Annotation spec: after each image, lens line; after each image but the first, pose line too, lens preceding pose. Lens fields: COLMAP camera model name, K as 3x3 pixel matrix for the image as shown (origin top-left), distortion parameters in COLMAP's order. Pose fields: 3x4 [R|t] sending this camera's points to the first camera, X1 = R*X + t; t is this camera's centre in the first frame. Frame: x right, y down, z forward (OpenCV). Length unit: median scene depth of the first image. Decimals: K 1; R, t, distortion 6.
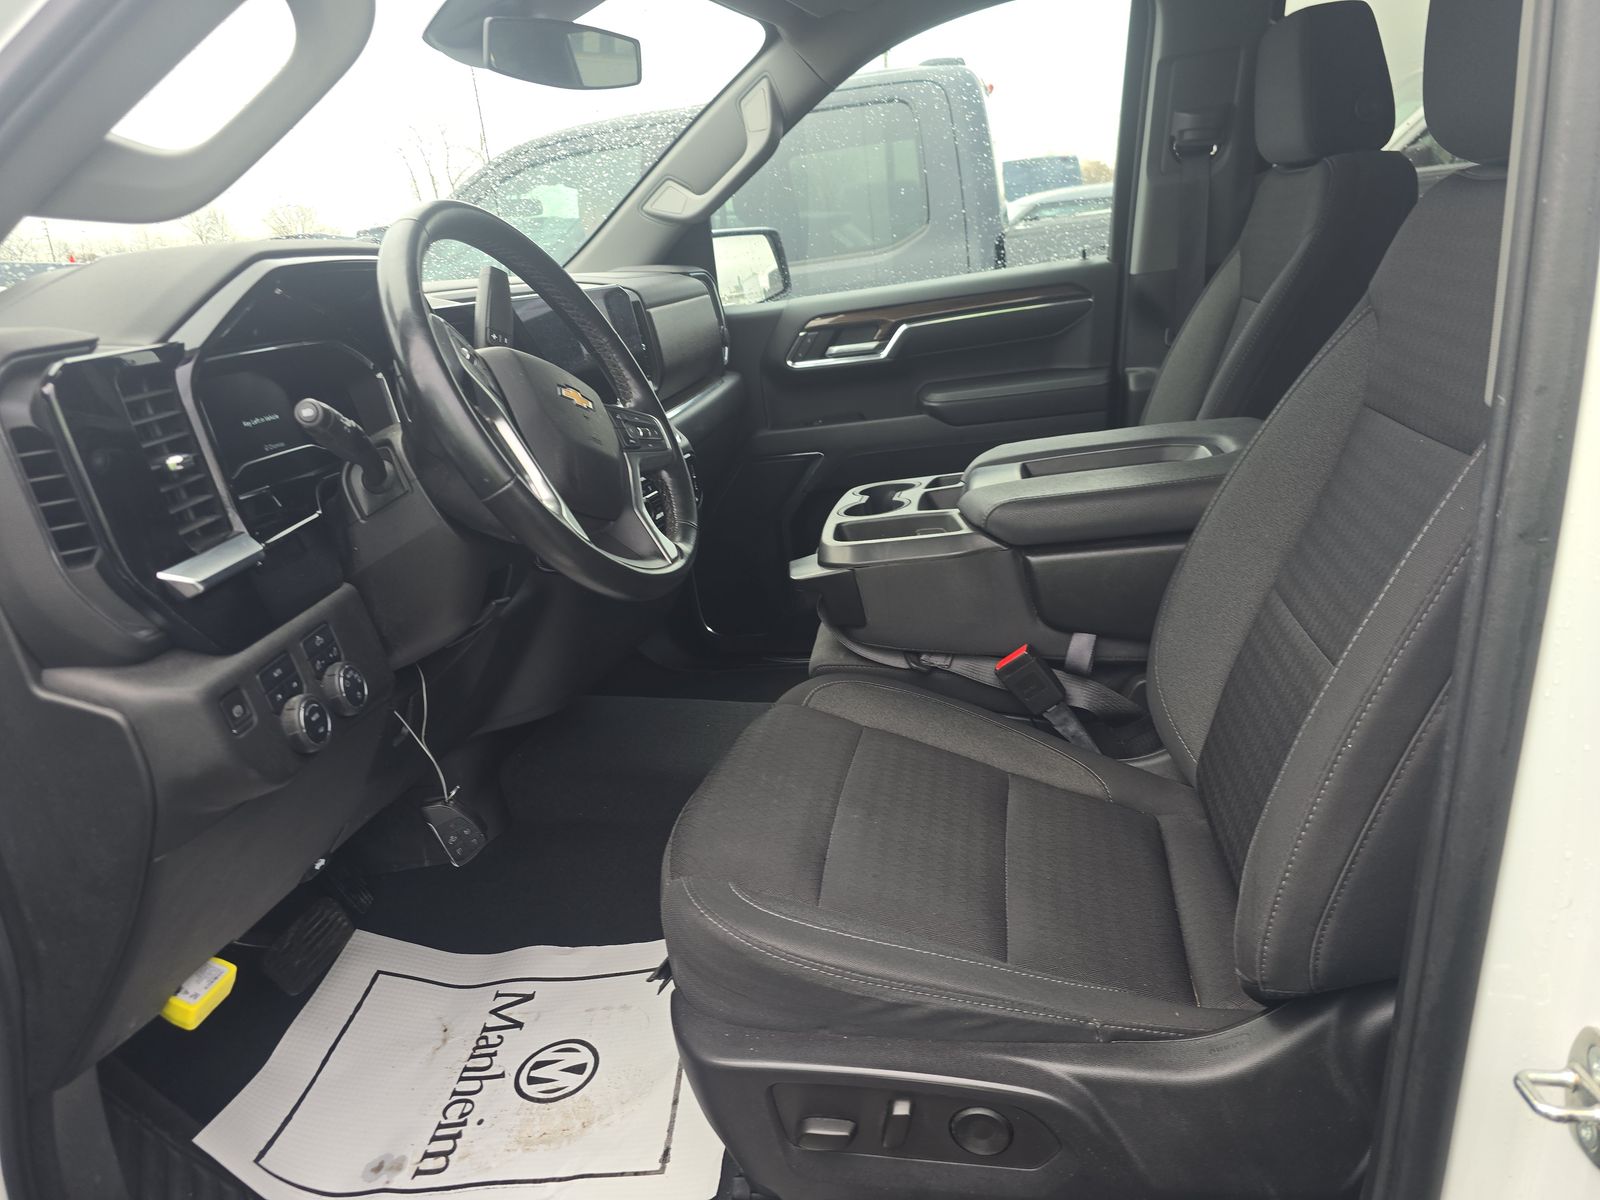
lens RADIAL K [[1131.0, 0, 802.1], [0, 1131.0, 590.3], [0, 0, 1]] dist [0.062329, -0.058057]
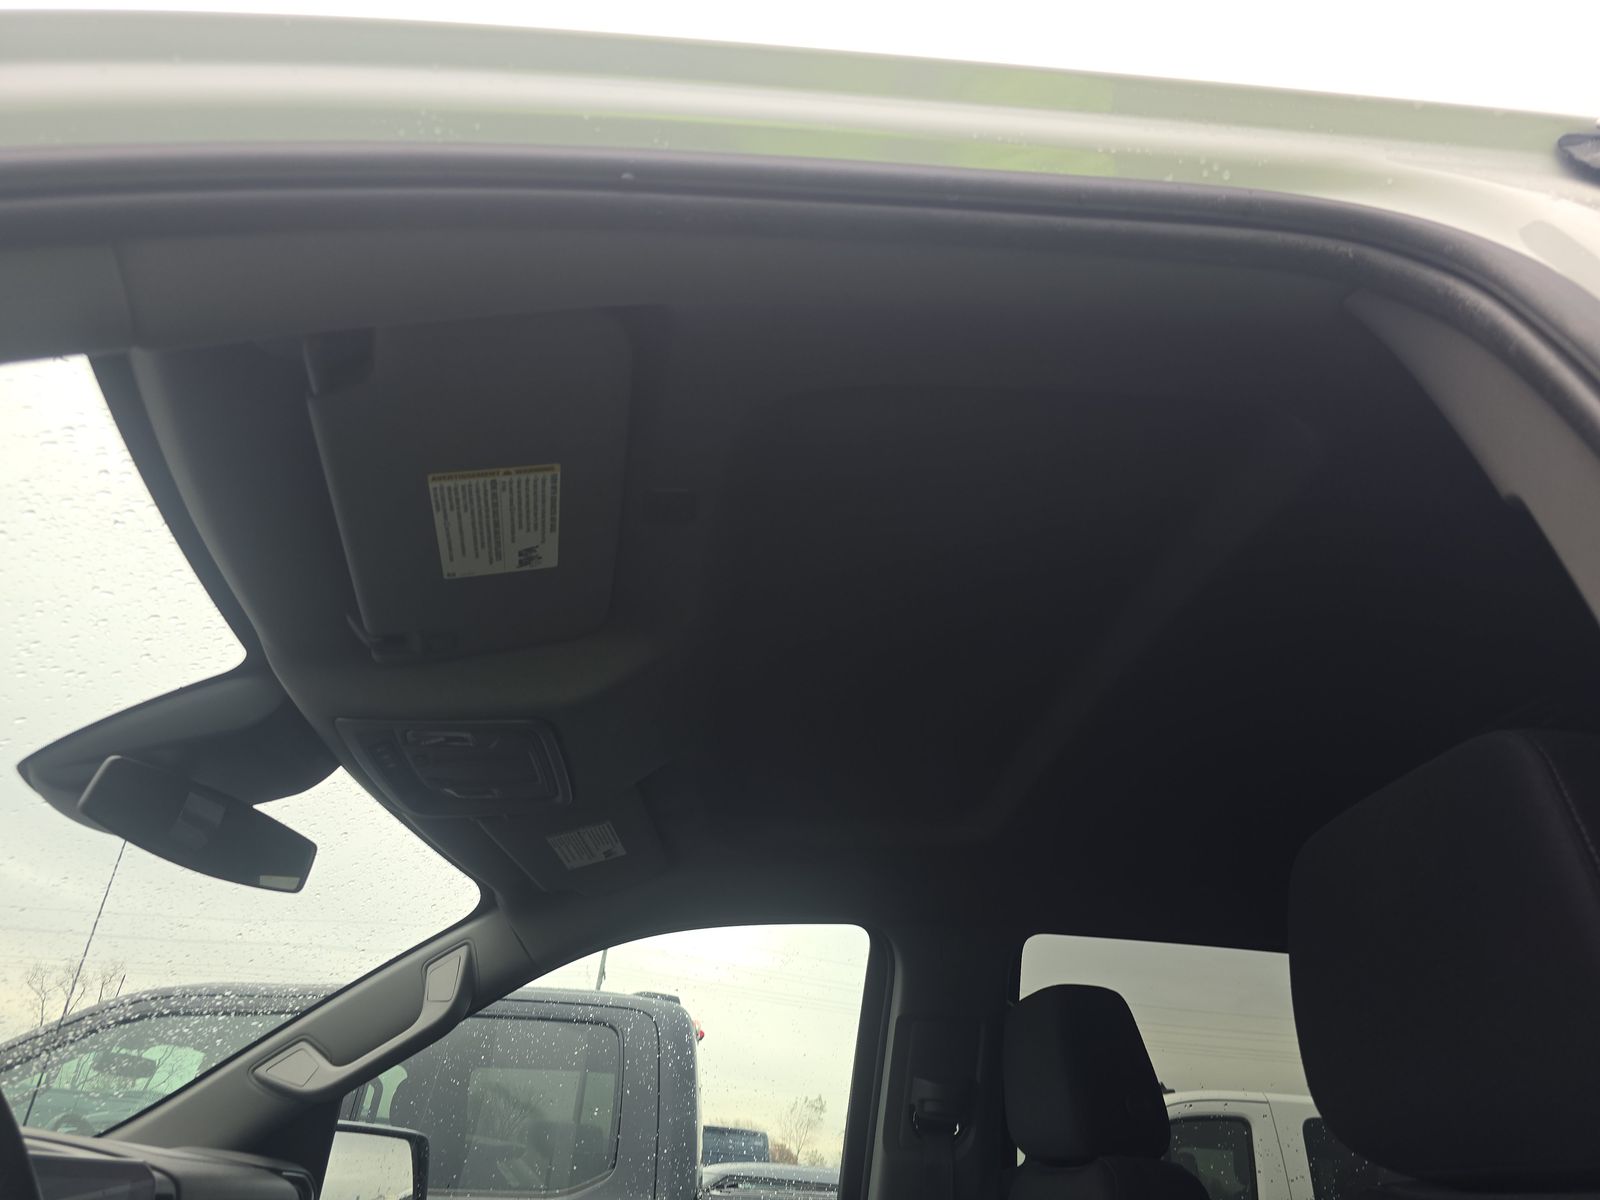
lens RADIAL K [[1131.0, 0, 802.1], [0, 1131.0, 590.3], [0, 0, 1]] dist [0.062329, -0.058057]
pose [[0.954869, 0.255556, 0.151383, 0.010571], [-0.071946, 0.693475, -0.716879, -0.035726], [-0.288183, 0.673634, 0.680564, 0.159666]]
